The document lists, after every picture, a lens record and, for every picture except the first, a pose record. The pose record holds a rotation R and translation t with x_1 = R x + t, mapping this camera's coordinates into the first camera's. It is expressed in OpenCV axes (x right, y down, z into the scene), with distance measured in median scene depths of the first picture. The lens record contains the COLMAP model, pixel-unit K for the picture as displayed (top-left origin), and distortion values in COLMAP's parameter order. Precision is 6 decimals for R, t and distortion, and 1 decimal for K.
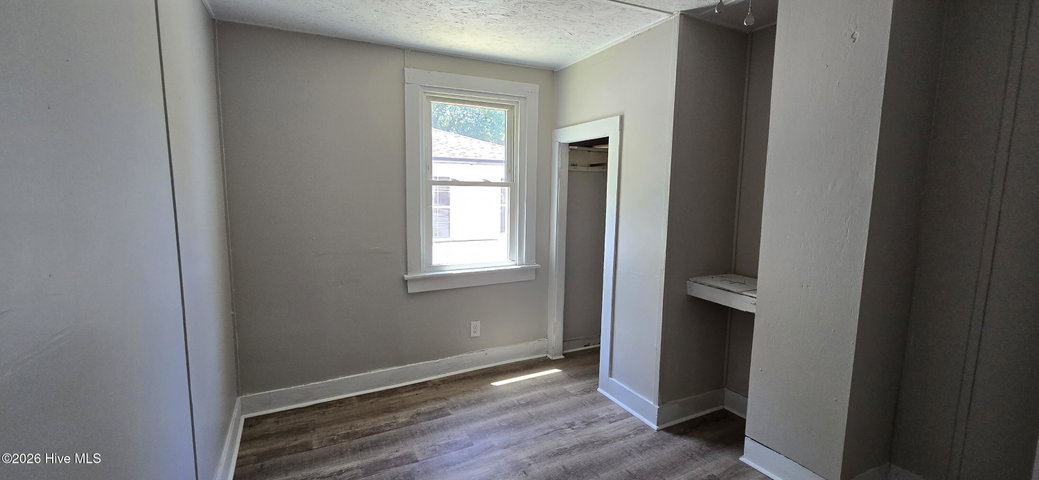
lens RADIAL K [[420.9, 0, 514.1], [0, 420.9, 251.6], [0, 0, 1]] dist [-0.017992, -0.000054]
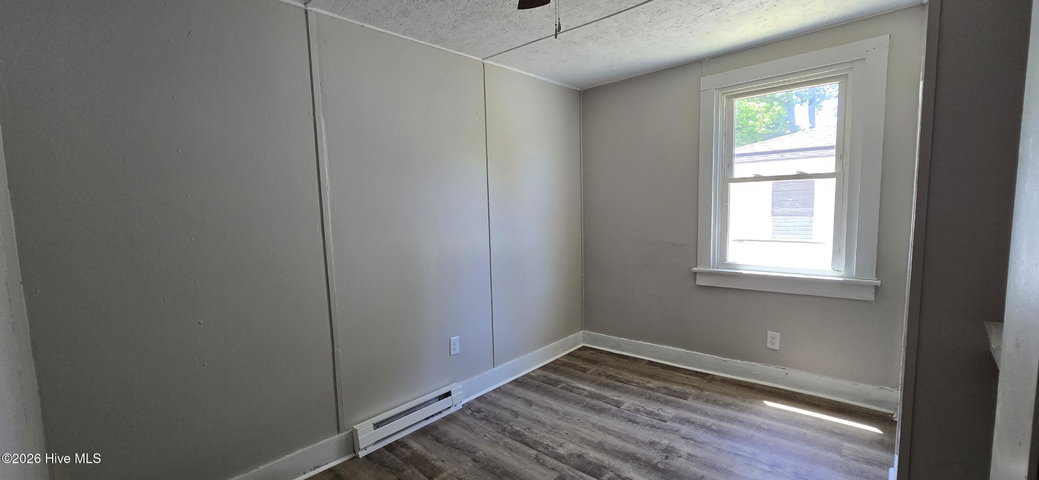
lens RADIAL K [[420.9, 0, 513.9], [0, 420.9, 254.4], [0, 0, 1]] dist [-0.017992, -0.000054]
pose [[0.336324, 0.084802, -0.937920, 0.597974], [-0.093948, 0.993991, 0.056183, 0.004914], [0.937048, 0.069220, 0.342270, 0.185483]]
